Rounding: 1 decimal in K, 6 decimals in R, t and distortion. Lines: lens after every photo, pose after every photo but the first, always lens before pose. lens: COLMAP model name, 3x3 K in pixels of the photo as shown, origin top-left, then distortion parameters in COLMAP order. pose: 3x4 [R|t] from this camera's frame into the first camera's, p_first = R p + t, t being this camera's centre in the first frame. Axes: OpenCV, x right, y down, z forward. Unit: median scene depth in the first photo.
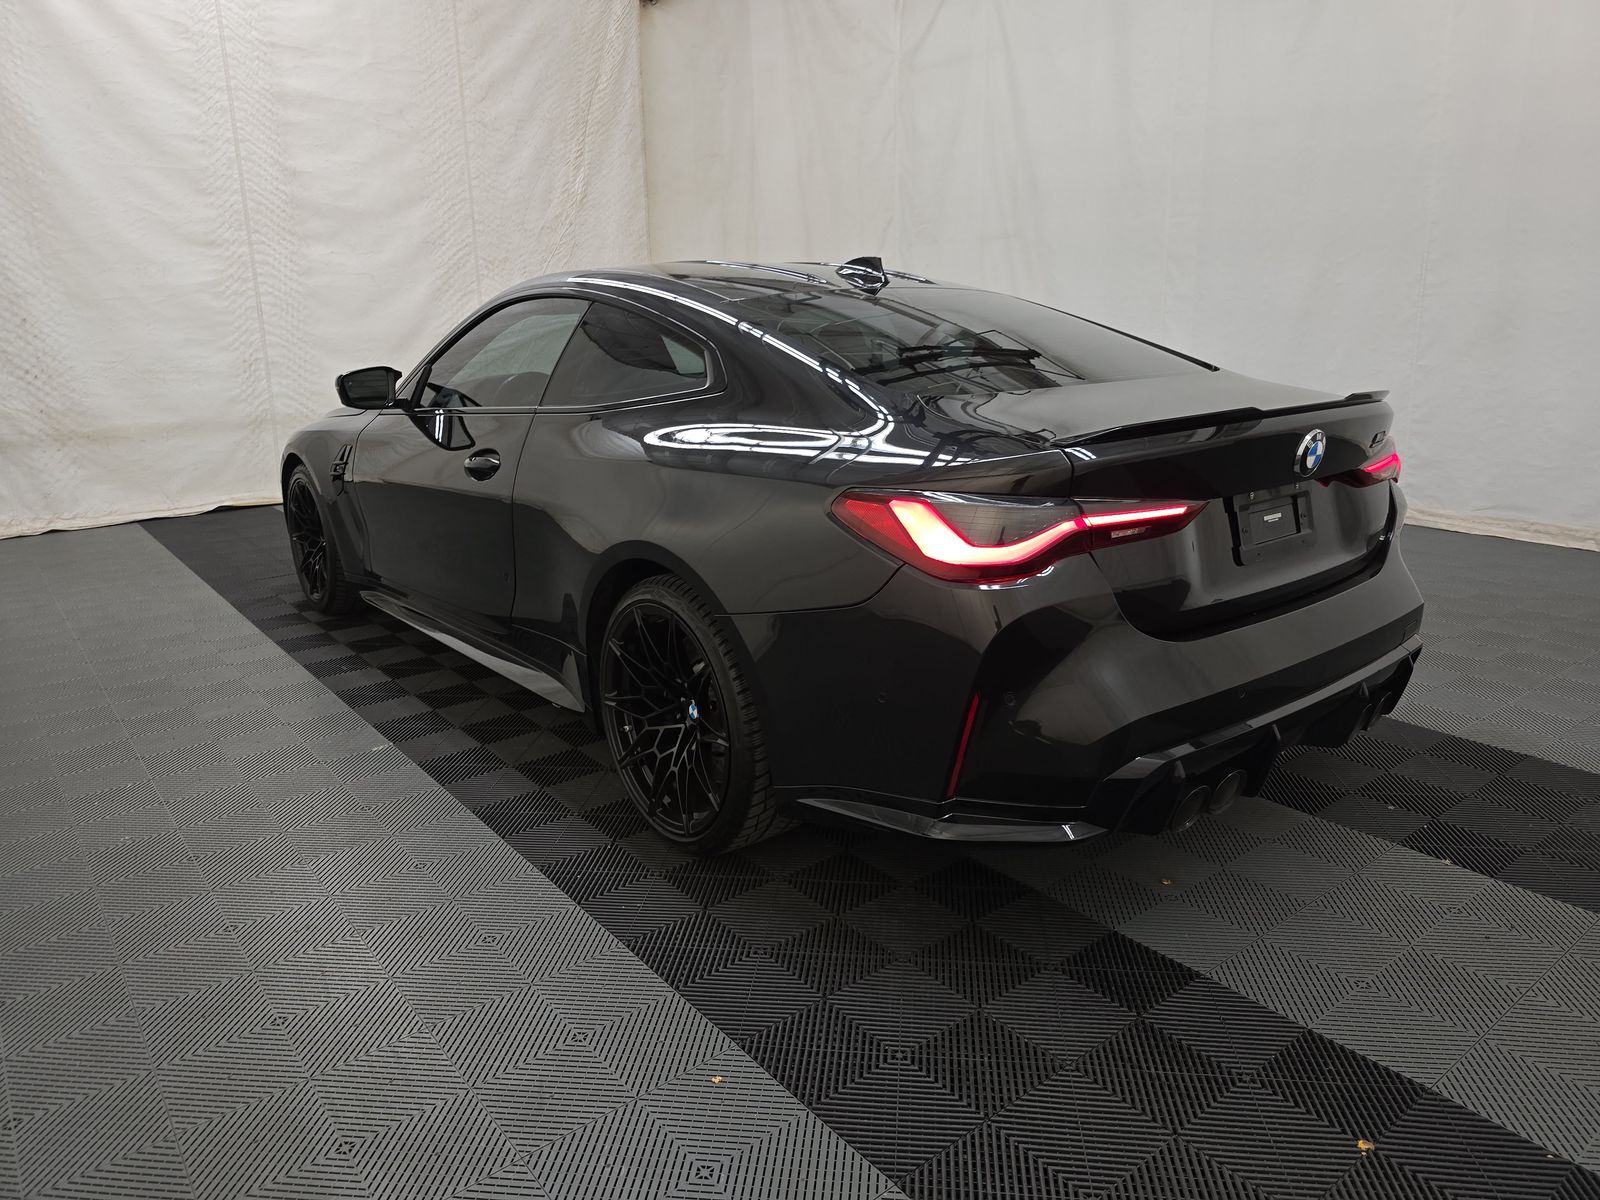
lens RADIAL K [[1086.0, 0, 796.3], [0, 1086.0, 604.4], [0, 0, 1]] dist [0.051630, -0.040441]
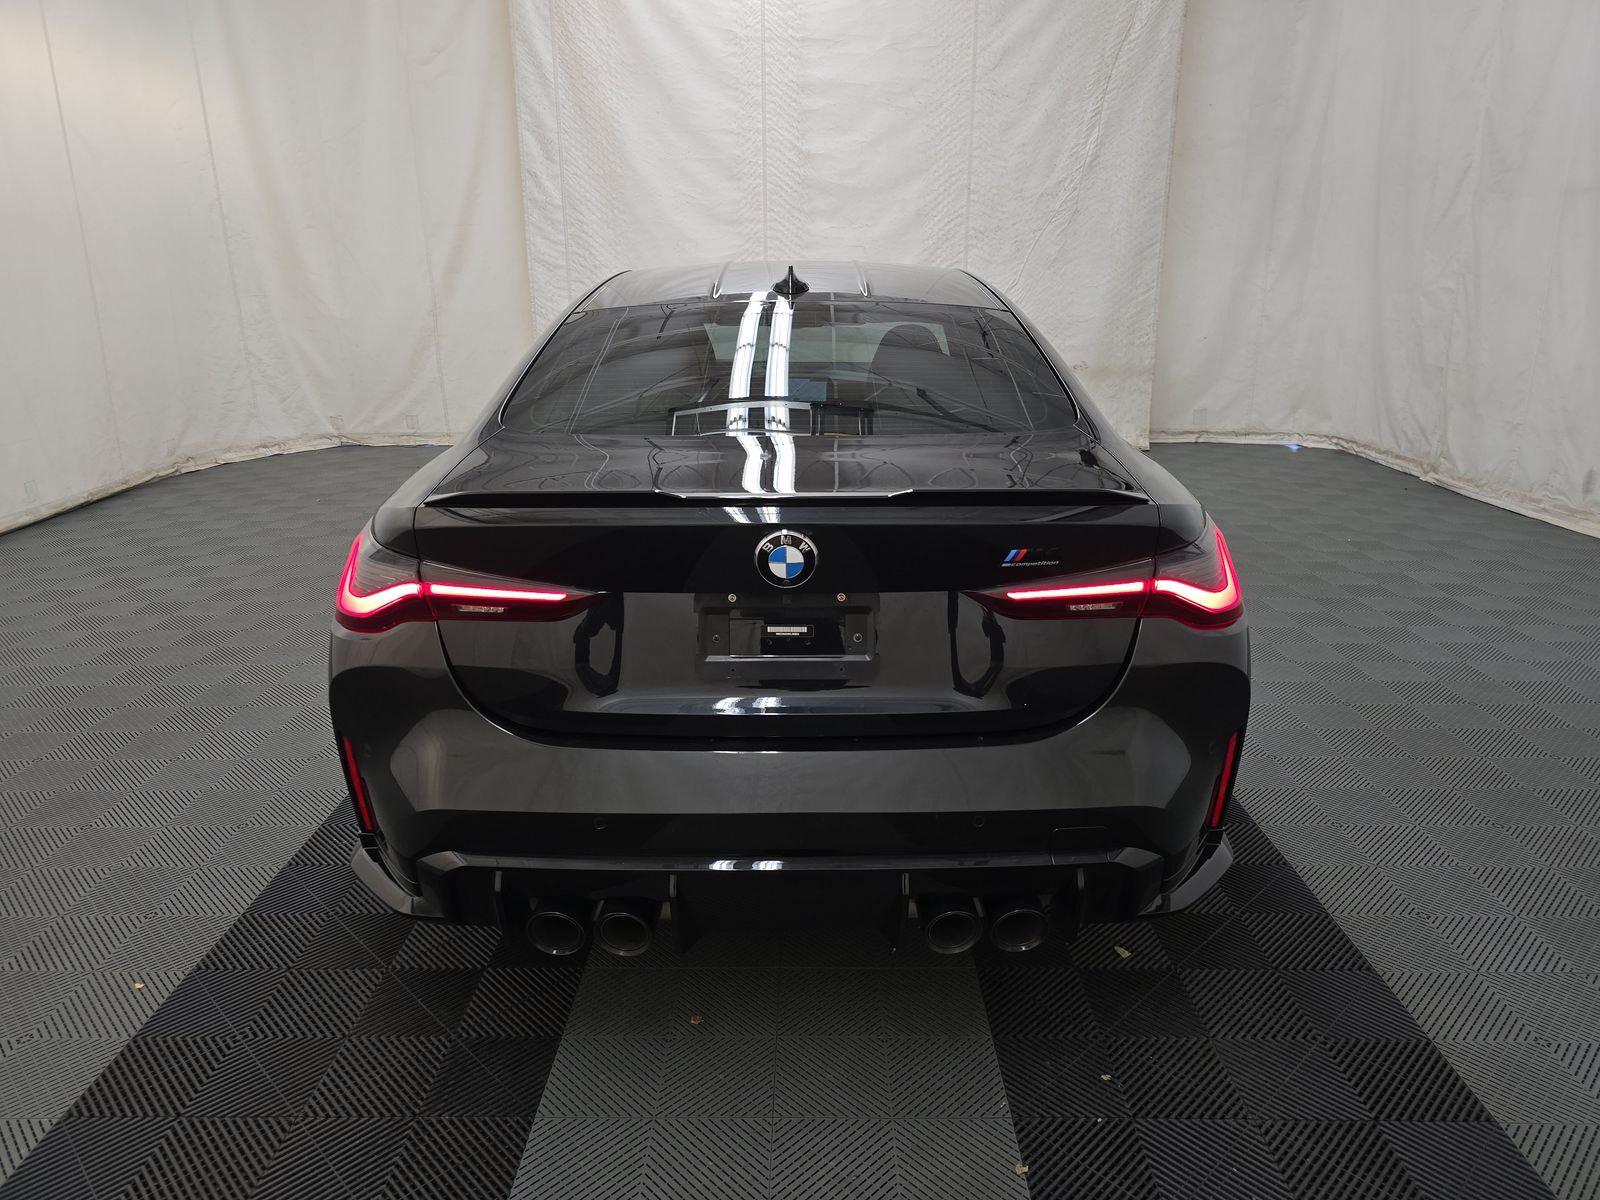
lens RADIAL K [[1086.0, 0, 796.3], [0, 1086.0, 604.4], [0, 0, 1]] dist [0.051630, -0.040441]
pose [[0.777996, 0.198250, -0.596171, 0.289594], [-0.171849, 0.979872, 0.101584, -0.057217], [0.604310, 0.023419, 0.796405, 0.120242]]
